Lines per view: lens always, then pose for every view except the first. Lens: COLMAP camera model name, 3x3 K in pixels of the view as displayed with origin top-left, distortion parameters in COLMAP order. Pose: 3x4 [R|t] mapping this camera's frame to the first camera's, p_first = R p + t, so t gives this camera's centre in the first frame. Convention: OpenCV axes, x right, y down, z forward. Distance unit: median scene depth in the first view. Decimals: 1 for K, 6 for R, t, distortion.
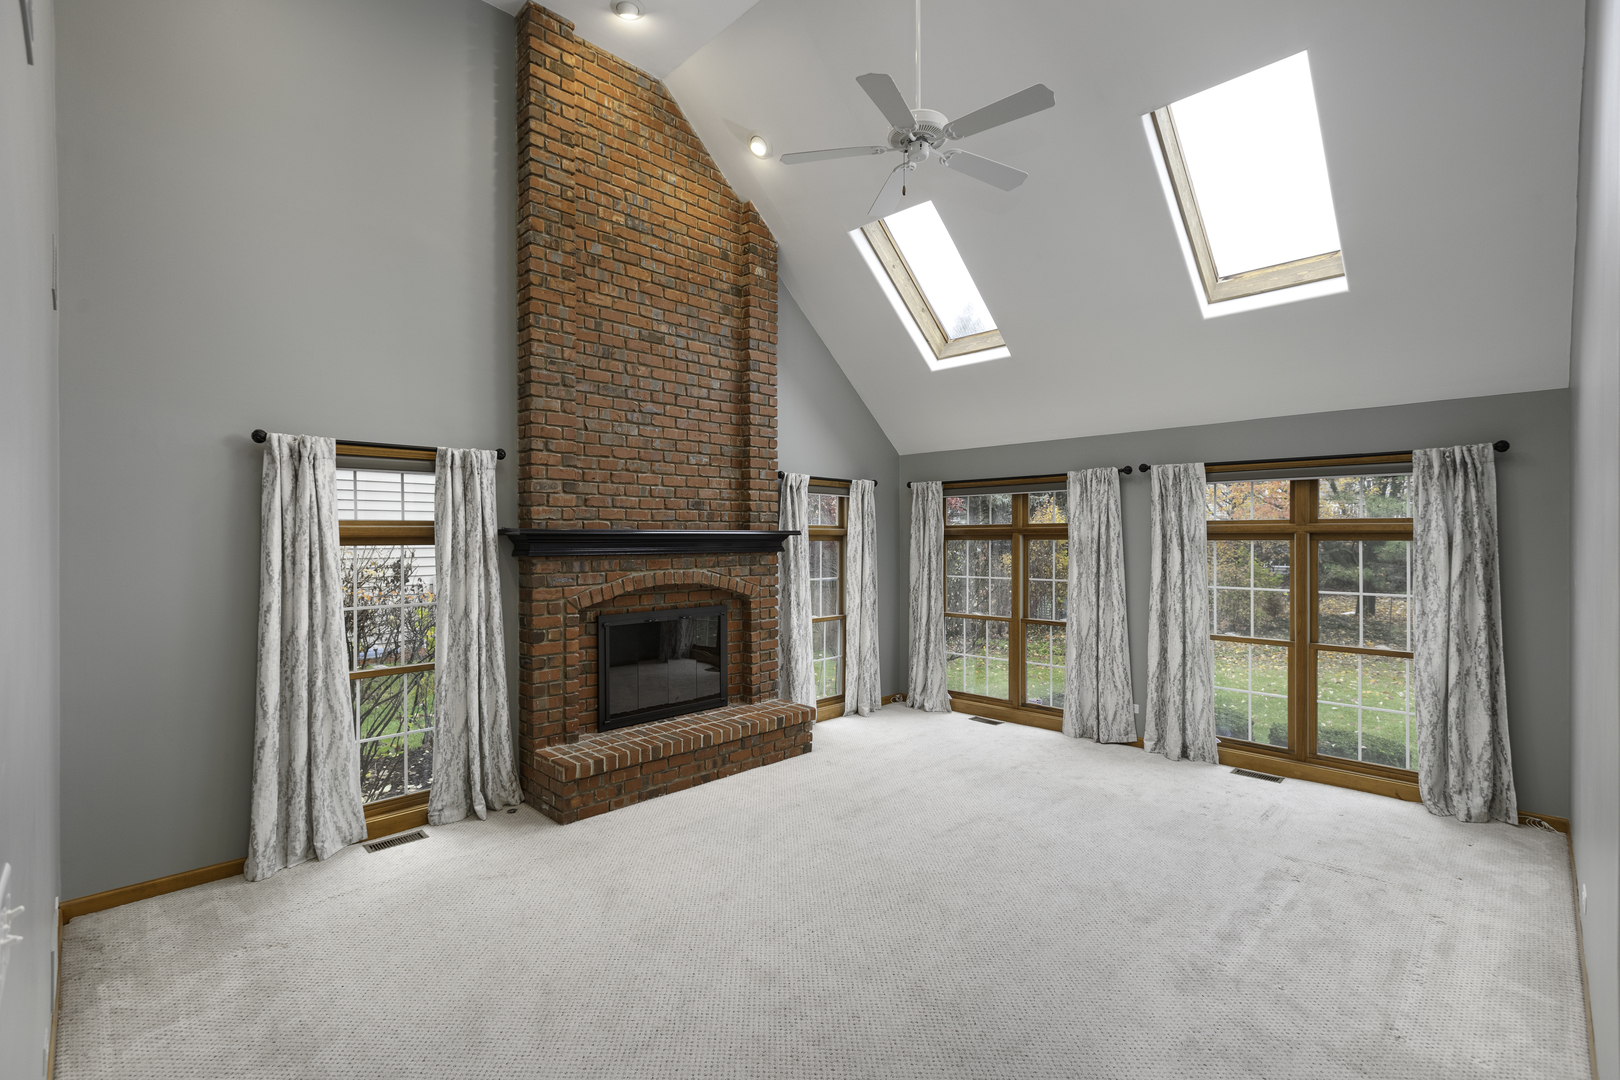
lens RADIAL K [[723.4, 0, 810.0], [0, 723.4, 540.0], [0, 0, 1]] dist [-0.000216, -0.000024]
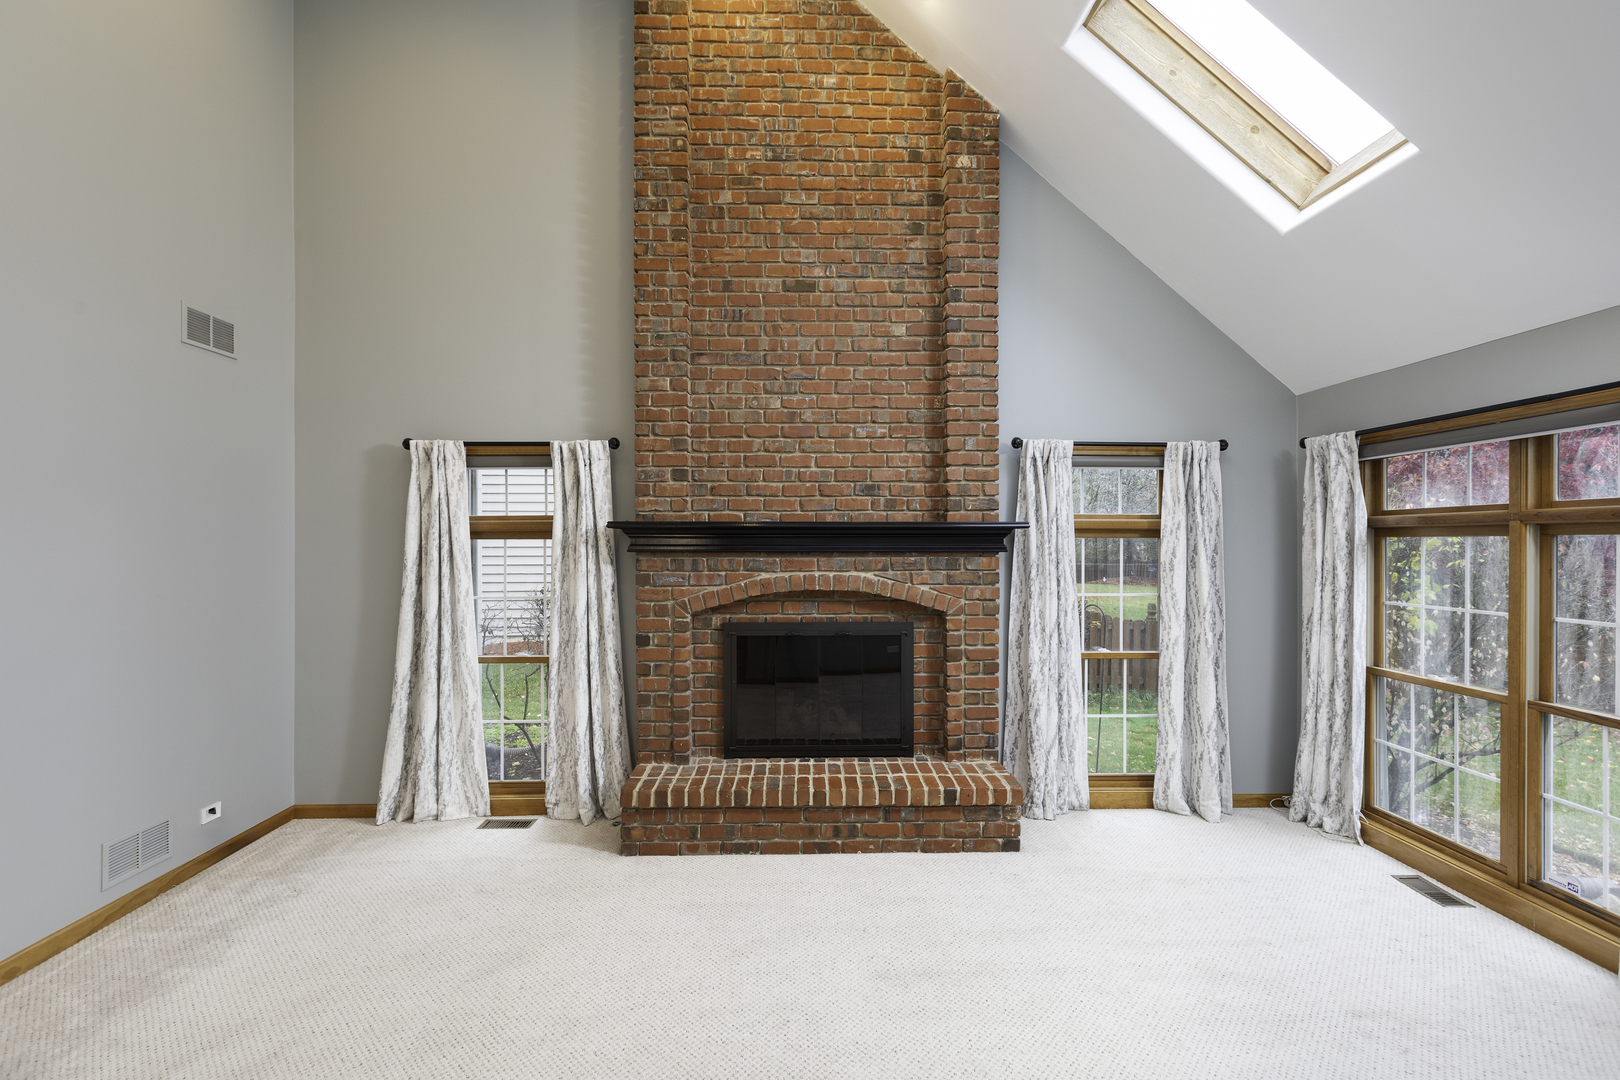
lens RADIAL K [[731.1, 0, 727.6], [0, 731.1, 537.2], [0, 0, 1]] dist [0.001384, 0.000633]
pose [[0.727345, 0.003792, -0.686262, 0.279225], [-0.003152, 0.999993, 0.002185, 0.001272], [0.686265, 0.000574, 0.727351, 0.334699]]
